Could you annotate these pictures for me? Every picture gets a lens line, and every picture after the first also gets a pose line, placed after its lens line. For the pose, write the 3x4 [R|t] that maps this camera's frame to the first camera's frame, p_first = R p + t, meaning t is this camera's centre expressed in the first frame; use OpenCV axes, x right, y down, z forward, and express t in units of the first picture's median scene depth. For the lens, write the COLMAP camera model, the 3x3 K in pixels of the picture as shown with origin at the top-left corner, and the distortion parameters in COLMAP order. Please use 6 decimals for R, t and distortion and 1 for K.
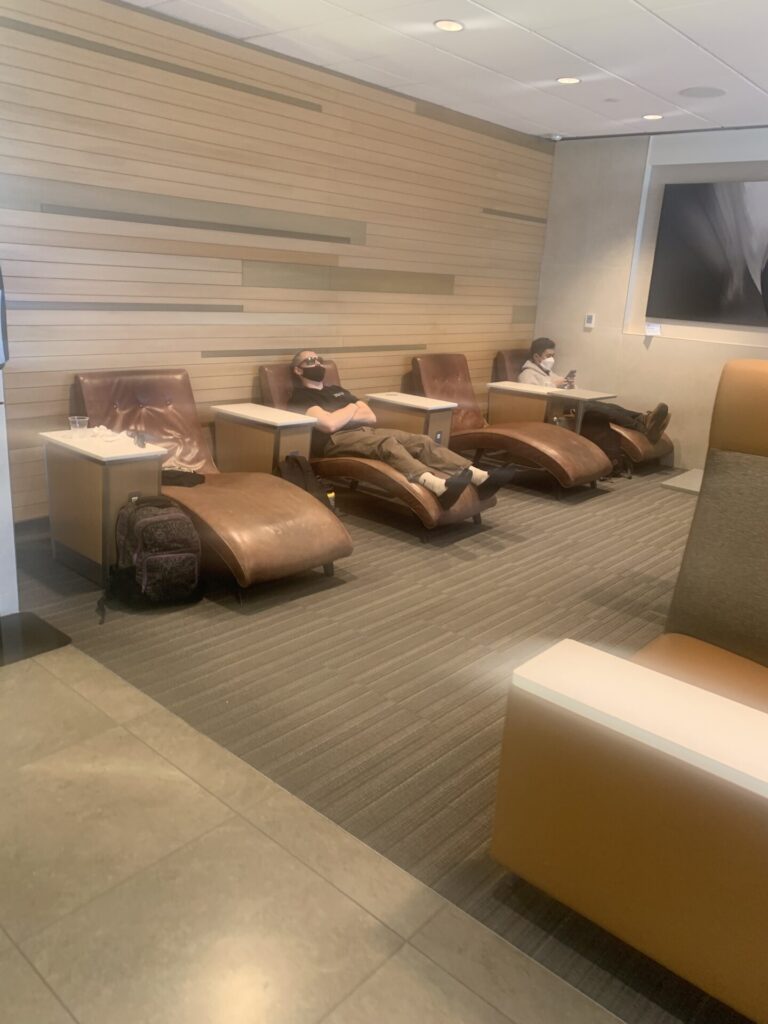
lens RADIAL K [[784.4, 0, 384.9], [0, 784.4, 511.6], [0, 0, 1]] dist [0.014058, 0.000817]
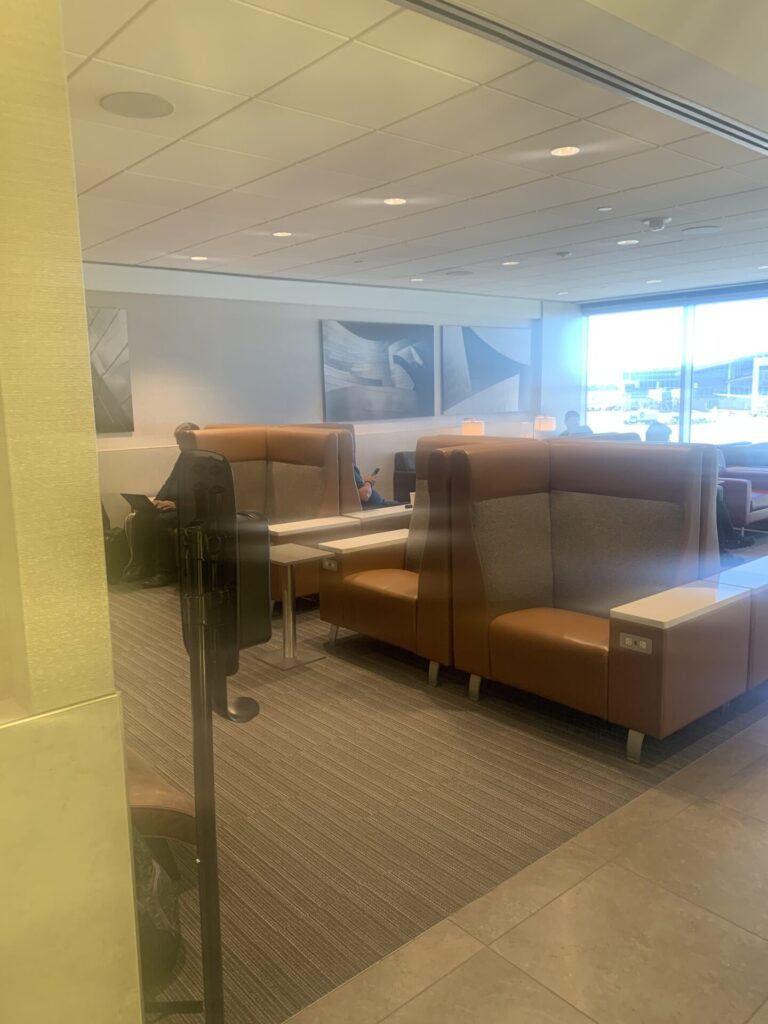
lens RADIAL K [[784.4, 0, 384.5], [0, 784.4, 511.1], [0, 0, 1]] dist [0.014058, 0.000817]
pose [[0.140391, -0.215369, 0.966388, -1.102444], [0.321086, 0.933208, 0.161329, -0.363871], [-0.936587, 0.287644, 0.200166, 0.790678]]
